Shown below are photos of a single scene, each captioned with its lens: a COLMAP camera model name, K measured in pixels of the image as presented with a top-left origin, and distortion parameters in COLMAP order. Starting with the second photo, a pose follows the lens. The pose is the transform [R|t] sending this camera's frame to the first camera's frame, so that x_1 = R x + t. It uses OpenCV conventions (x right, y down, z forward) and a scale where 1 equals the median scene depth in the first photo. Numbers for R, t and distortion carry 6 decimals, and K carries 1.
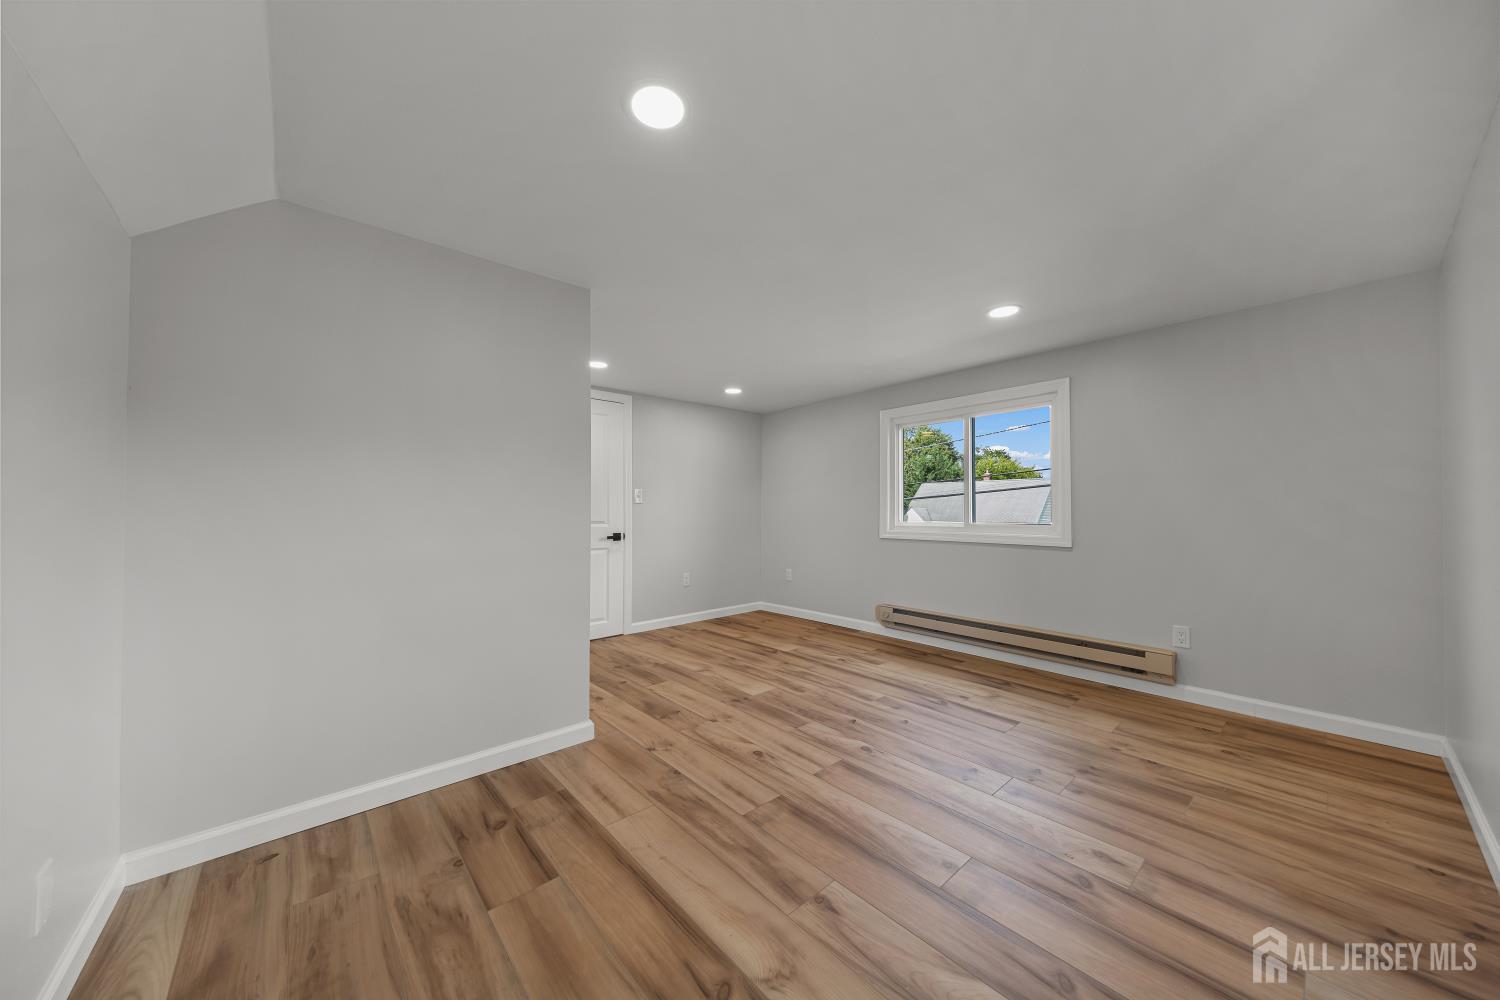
lens RADIAL K [[512.8, 0, 750.0], [0, 512.8, 500.0], [0, 0, 1]] dist [0.001778, 0.000286]
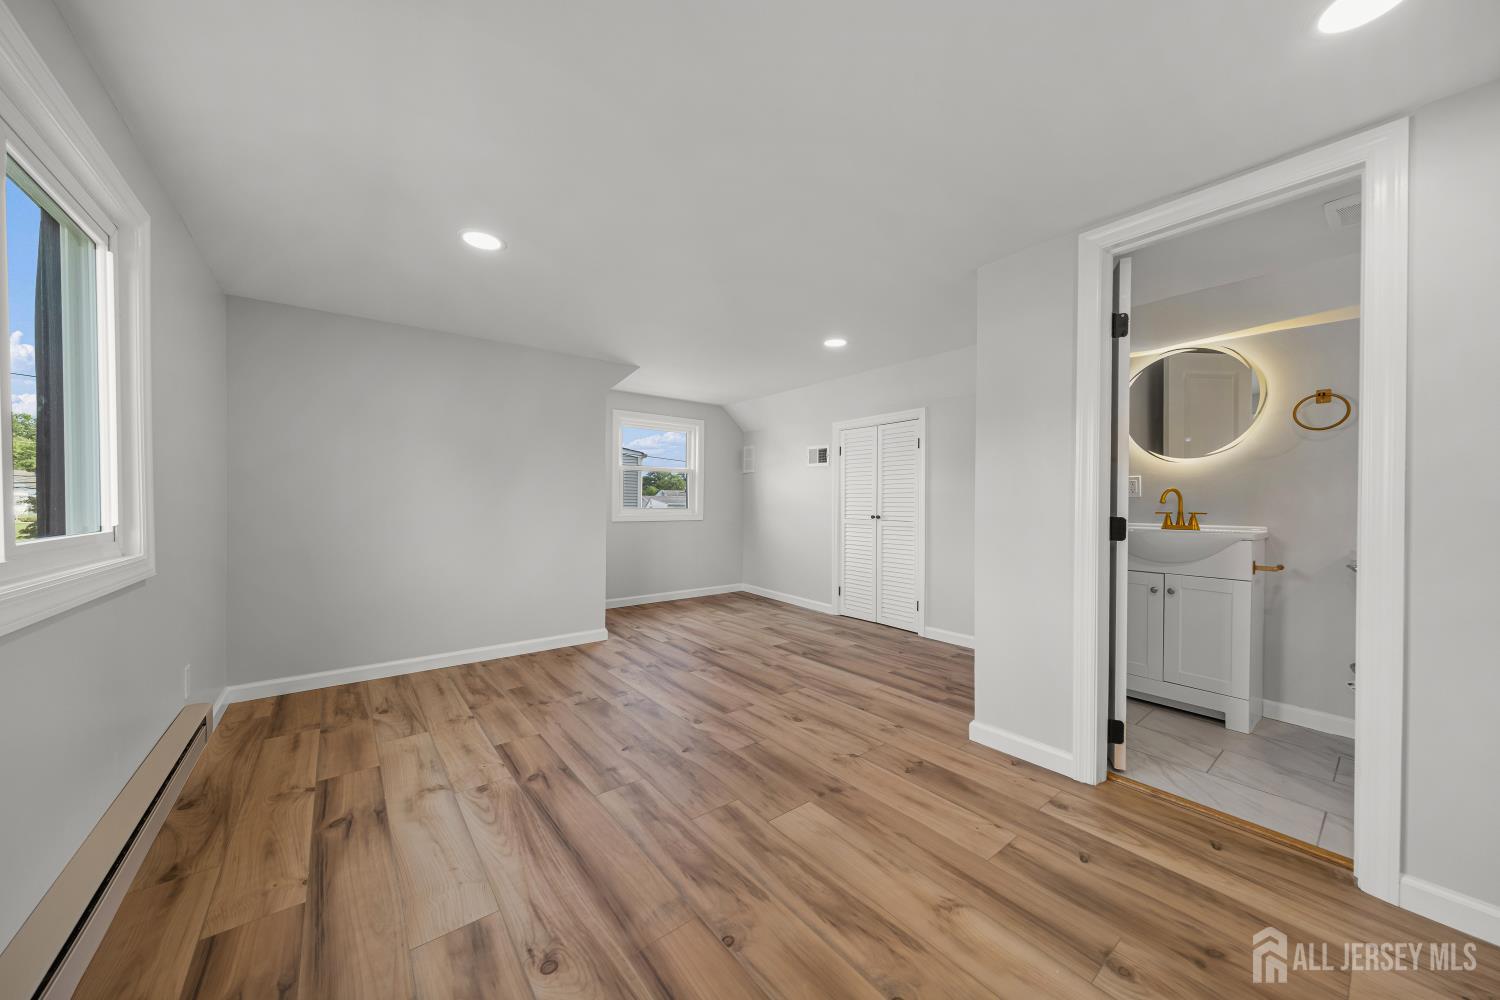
lens RADIAL K [[517.4, 0, 752.1], [0, 517.4, 505.0], [0, 0, 1]] dist [0.013910, -0.003221]
pose [[-0.998750, -0.003646, 0.049843, 0.054586], [-0.004320, 0.999901, -0.013428, 0.039858], [-0.049790, -0.013626, -0.998667, 1.941978]]
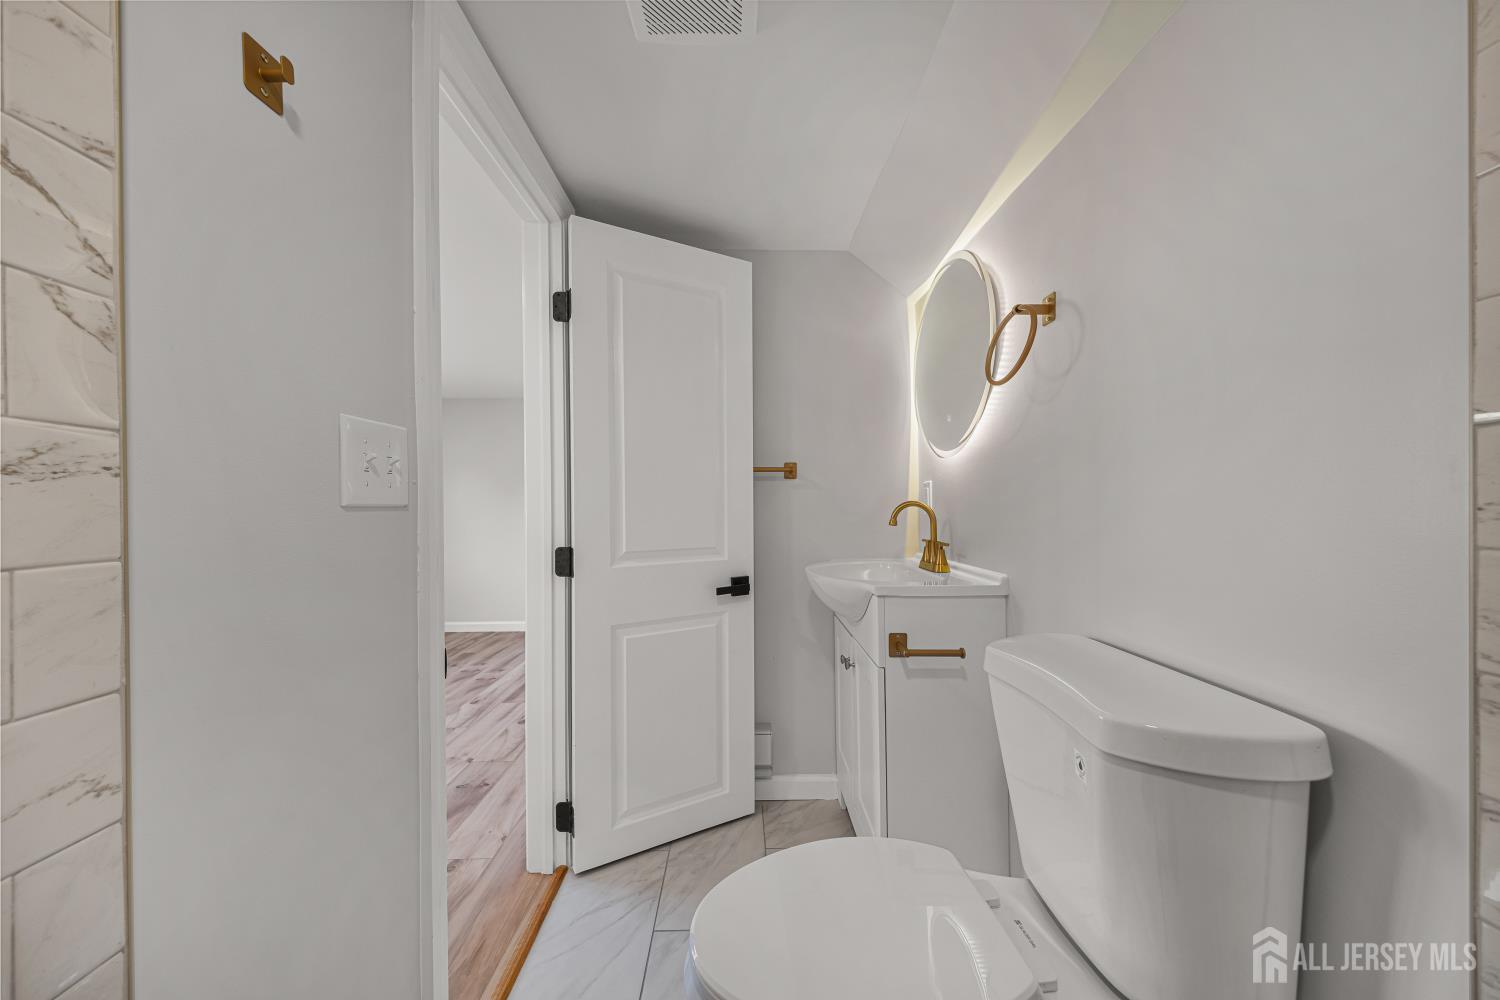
lens RADIAL K [[505.9, 0, 746.0], [0, 505.9, 503.6], [0, 0, 1]] dist [0.012223, -0.002923]
pose [[-0.761855, 0.008117, 0.647696, -1.052068], [-0.006973, 0.999761, -0.020731, 0.003952], [-0.647710, -0.020311, -0.761616, 1.434948]]
